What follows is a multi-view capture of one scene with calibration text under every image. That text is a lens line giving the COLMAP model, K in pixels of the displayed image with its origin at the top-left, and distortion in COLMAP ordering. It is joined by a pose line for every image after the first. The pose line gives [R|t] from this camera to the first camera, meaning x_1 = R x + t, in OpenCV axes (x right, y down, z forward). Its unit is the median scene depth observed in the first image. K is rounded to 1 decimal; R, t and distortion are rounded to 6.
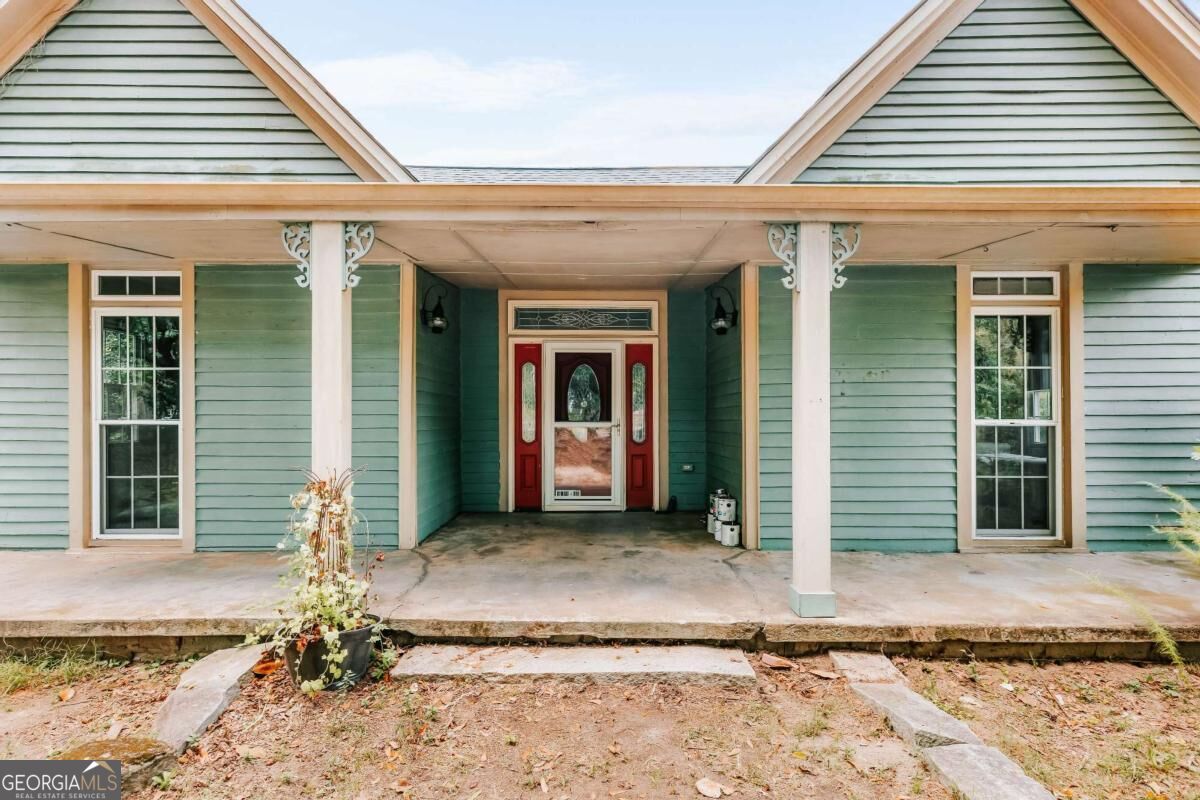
lens RADIAL K [[554.7, 0, 597.4], [0, 554.7, 408.1], [0, 0, 1]] dist [0.005518, -0.000569]
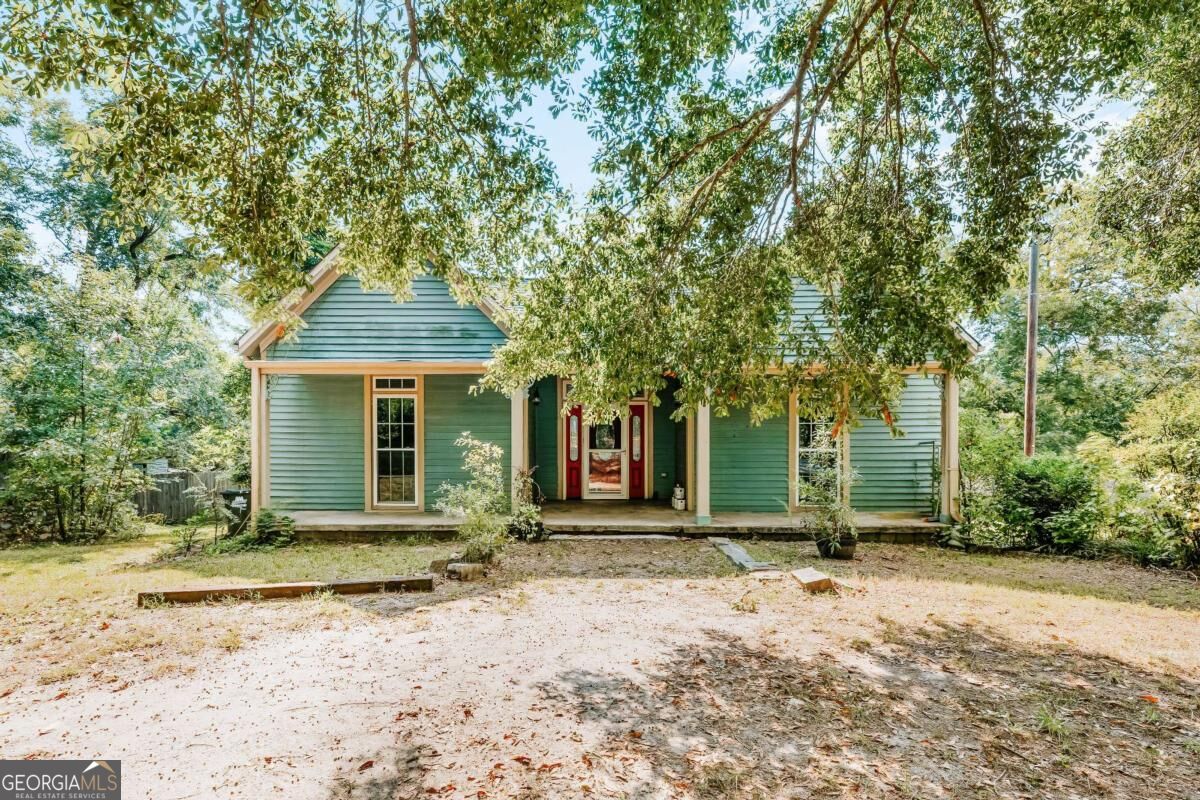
lens RADIAL K [[582.9, 0, 594.0], [0, 582.9, 442.2], [0, 0, 1]] dist [0.002565, 0.000847]
pose [[0.999999, 0.001027, 0.001209, -0.085487], [-0.001047, 0.999862, 0.016605, -0.038567], [-0.001192, -0.016606, 0.999861, -1.162149]]
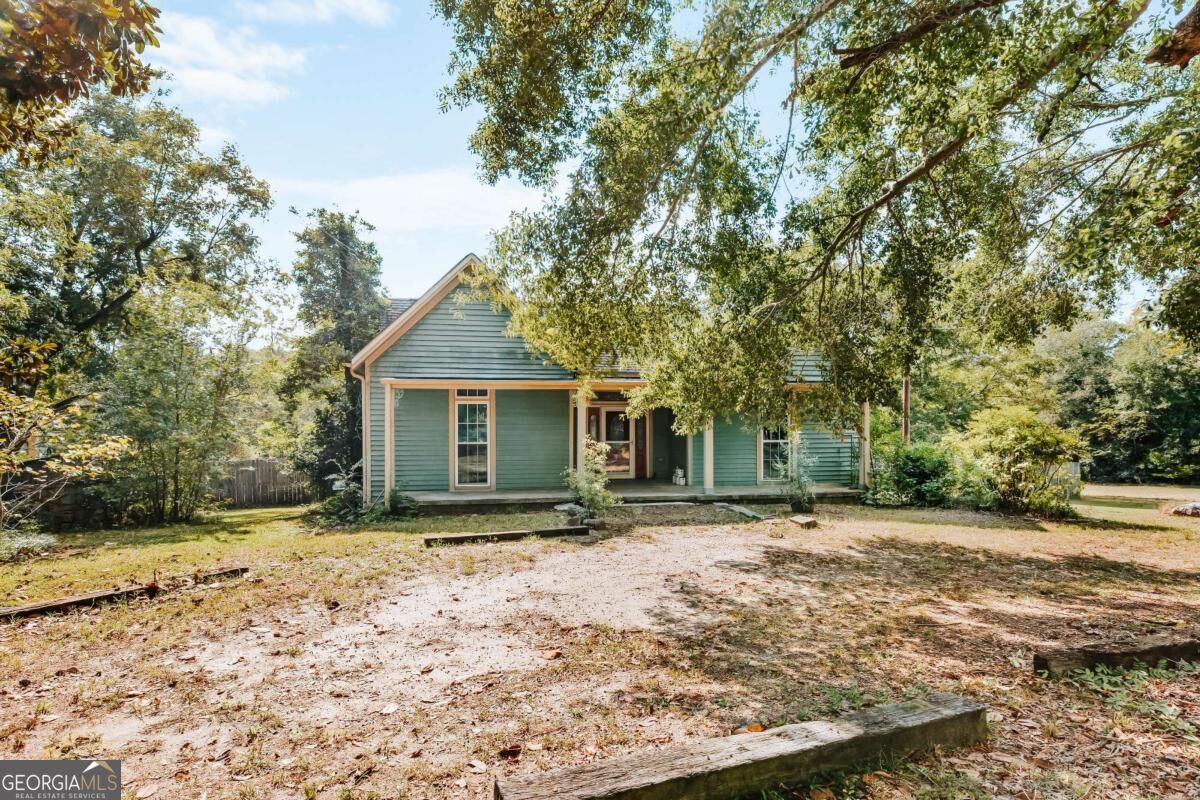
lens RADIAL K [[554.7, 0, 602.8], [0, 554.7, 436.0], [0, 0, 1]] dist [0.005518, -0.000569]
pose [[0.987431, -0.005480, 0.157958, -0.617434], [0.000454, 0.999493, 0.031837, -0.094727], [-0.158053, -0.031365, 0.986932, -1.743373]]
